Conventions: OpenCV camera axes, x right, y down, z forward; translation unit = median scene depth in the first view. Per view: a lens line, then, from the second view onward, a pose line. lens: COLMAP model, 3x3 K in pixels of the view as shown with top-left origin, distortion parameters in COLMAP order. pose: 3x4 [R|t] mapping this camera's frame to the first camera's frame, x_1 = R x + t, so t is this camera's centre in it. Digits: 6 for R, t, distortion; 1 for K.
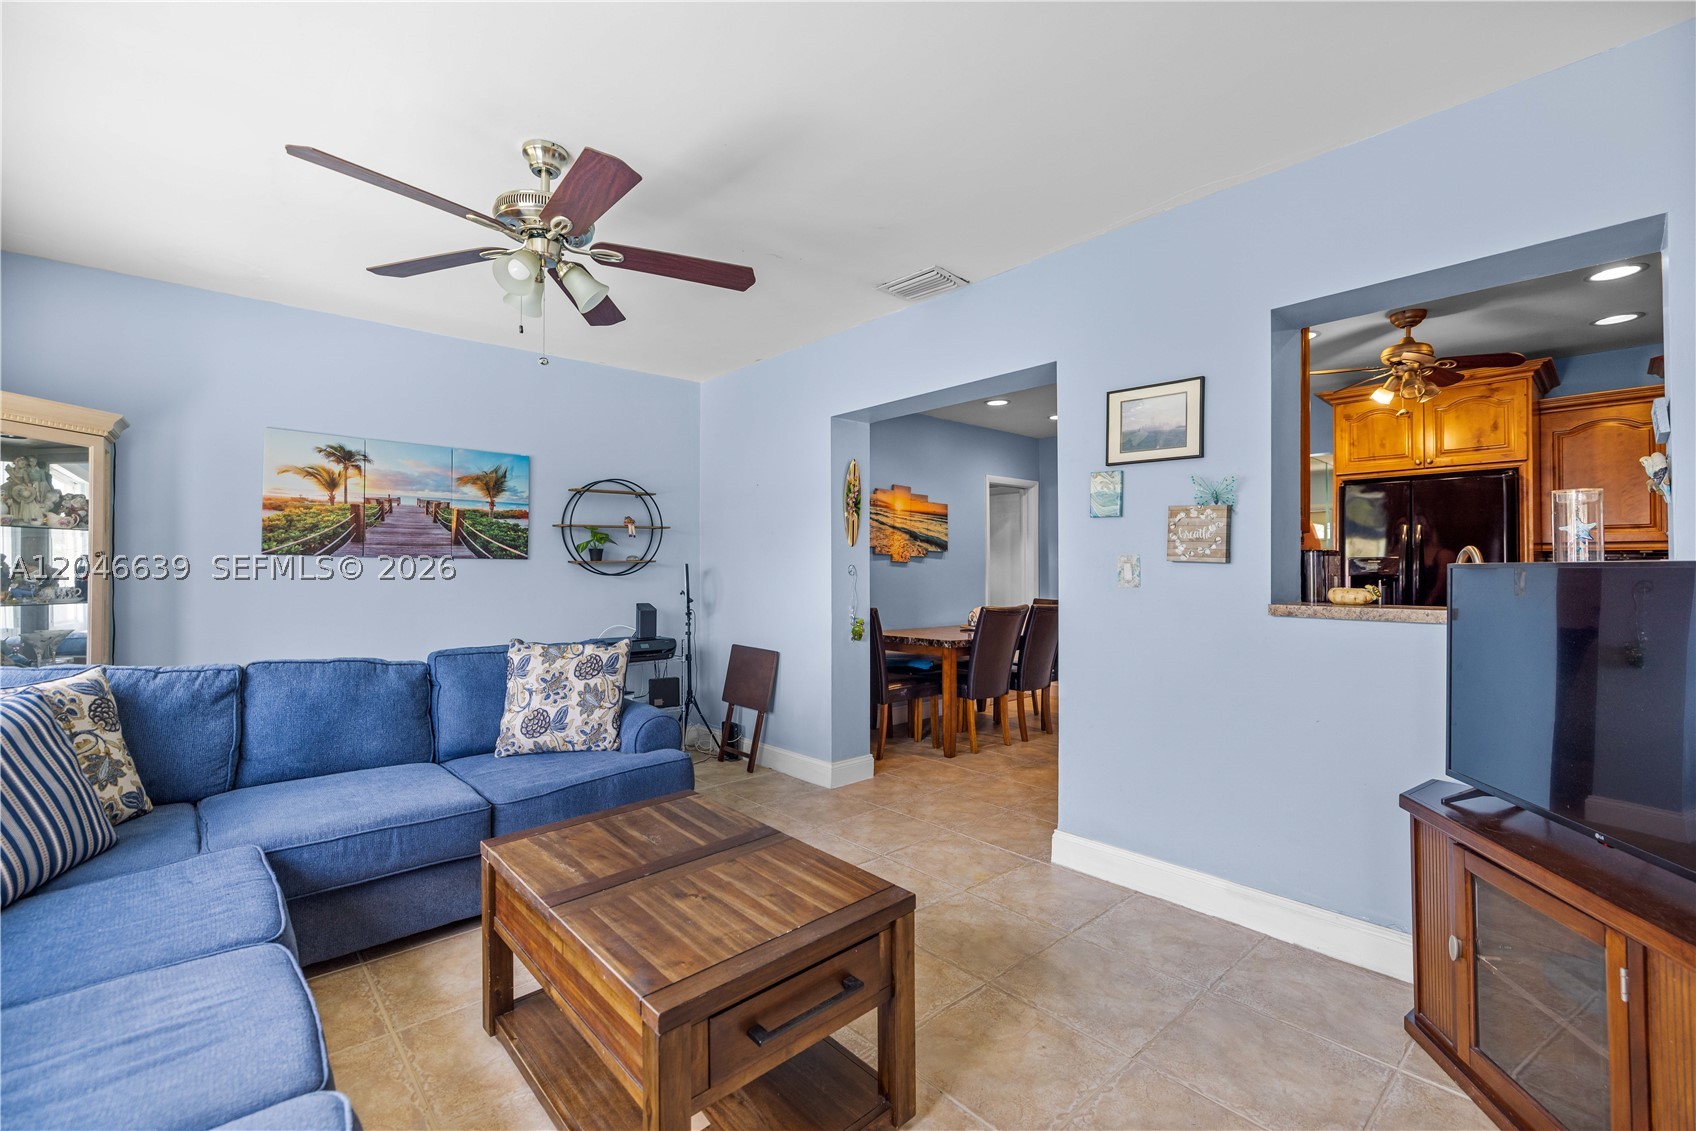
lens RADIAL K [[730.5, 0, 829.2], [0, 730.5, 561.2], [0, 0, 1]] dist [0.001161, 0.000237]
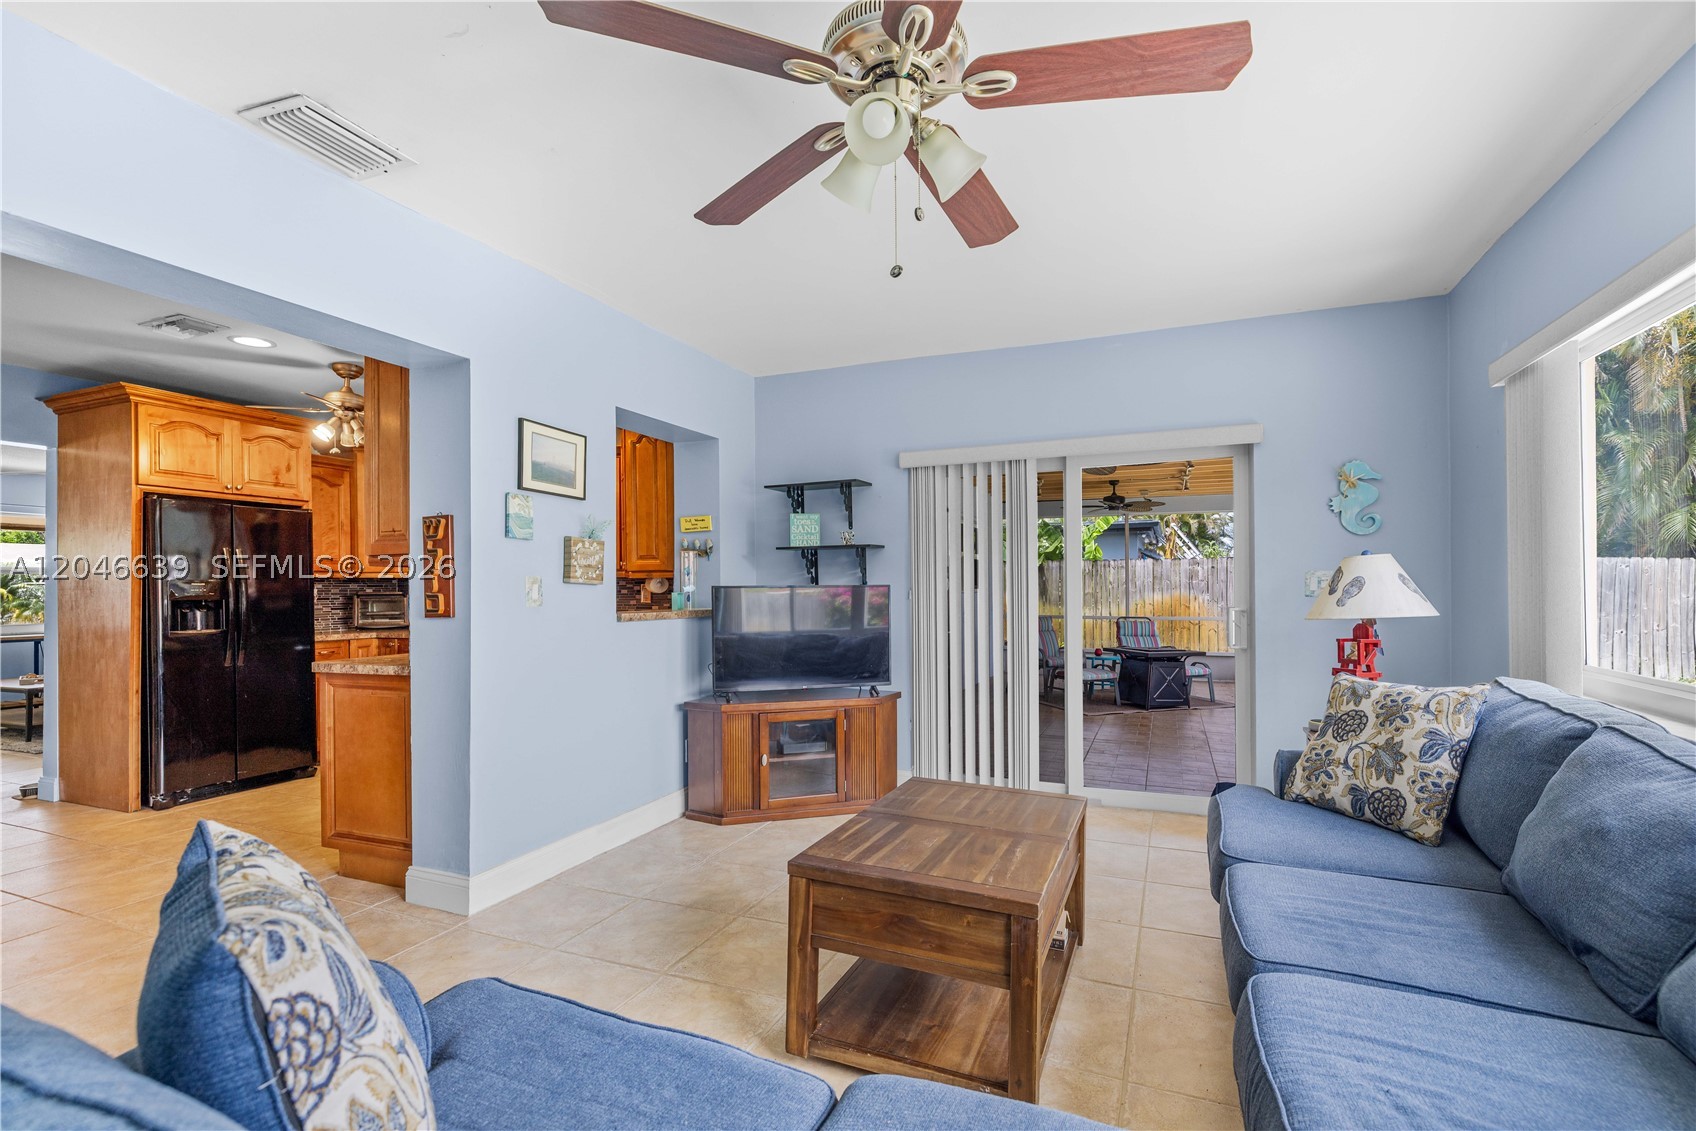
lens RADIAL K [[781.3, 0, 822.2], [0, 781.3, 591.9], [0, 0, 1]] dist [-0.000225, 0.000030]
pose [[-0.419728, 0.000744, 0.907650, -0.880285], [-0.002825, 0.999994, -0.002126, 0.017266], [-0.907646, -0.003457, -0.419723, 1.187997]]
